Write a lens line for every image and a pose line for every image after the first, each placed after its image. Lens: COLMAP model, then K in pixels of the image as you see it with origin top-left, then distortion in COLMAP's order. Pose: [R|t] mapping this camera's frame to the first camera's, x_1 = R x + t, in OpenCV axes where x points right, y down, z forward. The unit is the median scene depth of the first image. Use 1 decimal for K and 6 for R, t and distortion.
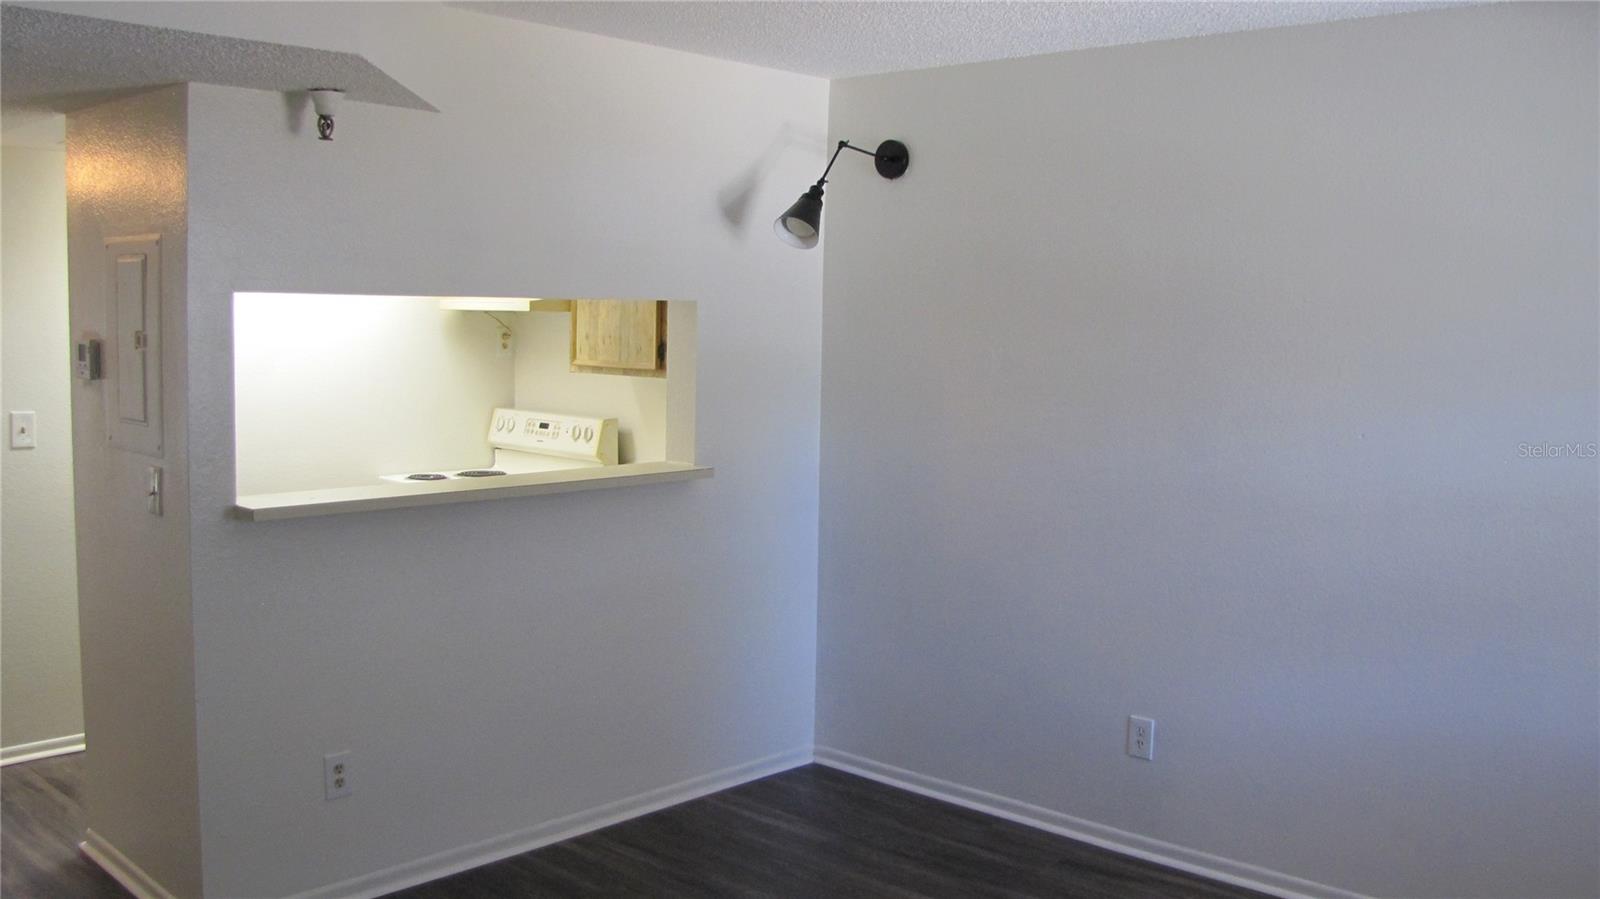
lens RADIAL K [[1372.4, 0, 800.0], [0, 1372.4, 449.5], [0, 0, 1]] dist [-0.209692, 0.000273]
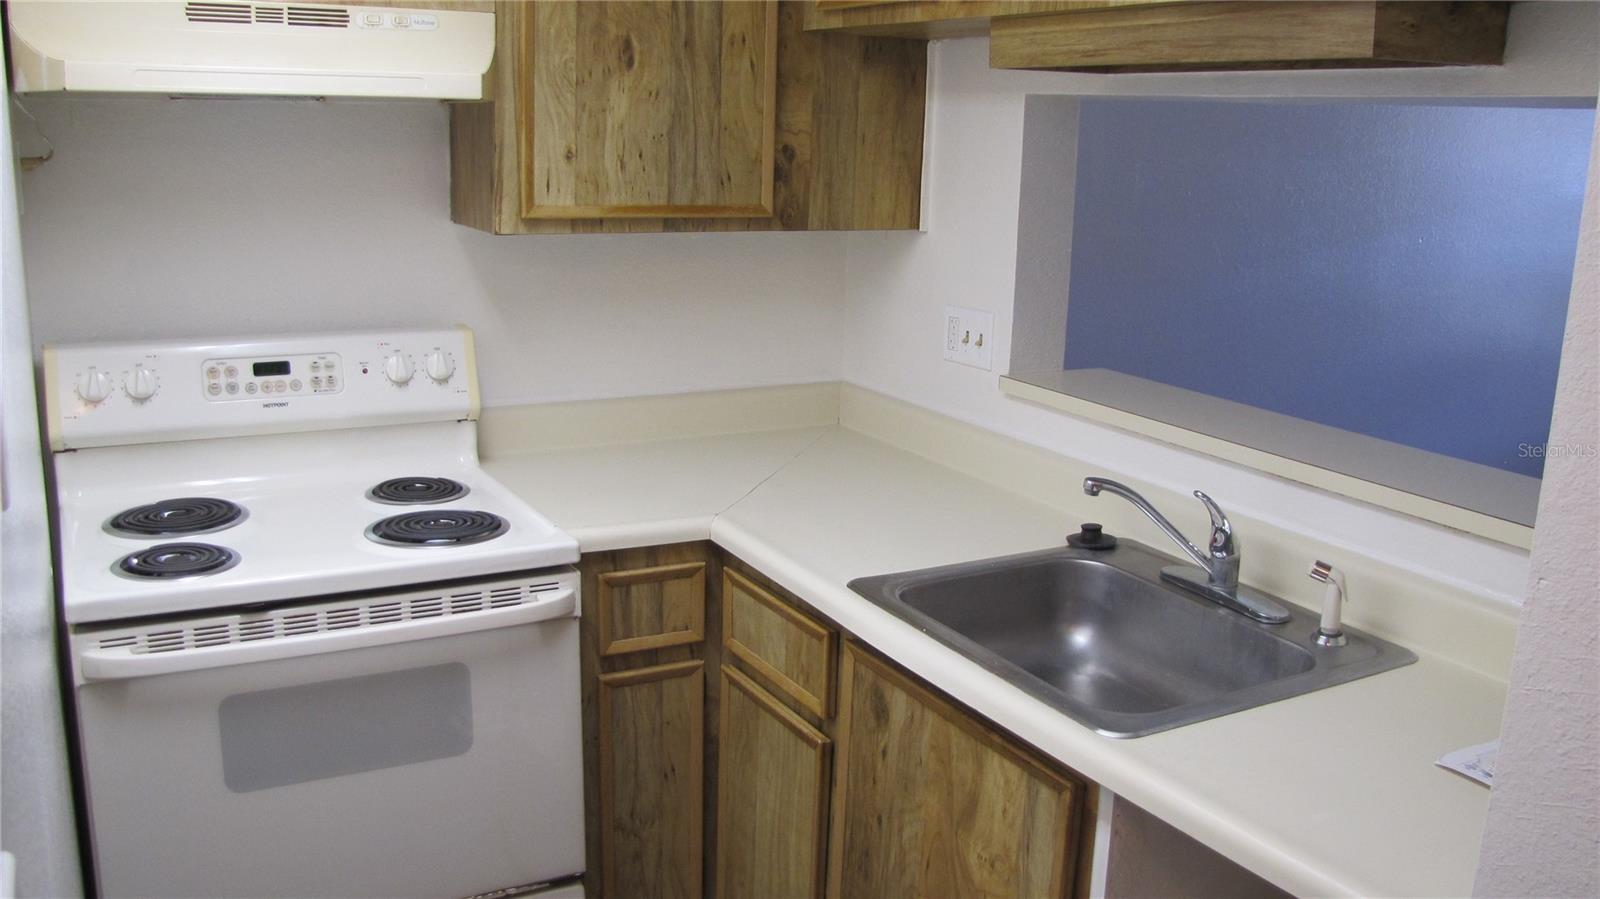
lens RADIAL K [[1372.4, 0, 800.0], [0, 1372.4, 449.5], [0, 0, 1]] dist [-0.209692, 0.000273]
pose [[0.306192, -0.223296, 0.925411, -0.558158], [0.059970, 0.974695, 0.215345, -0.076442], [-0.950079, -0.010440, 0.311835, 0.752059]]
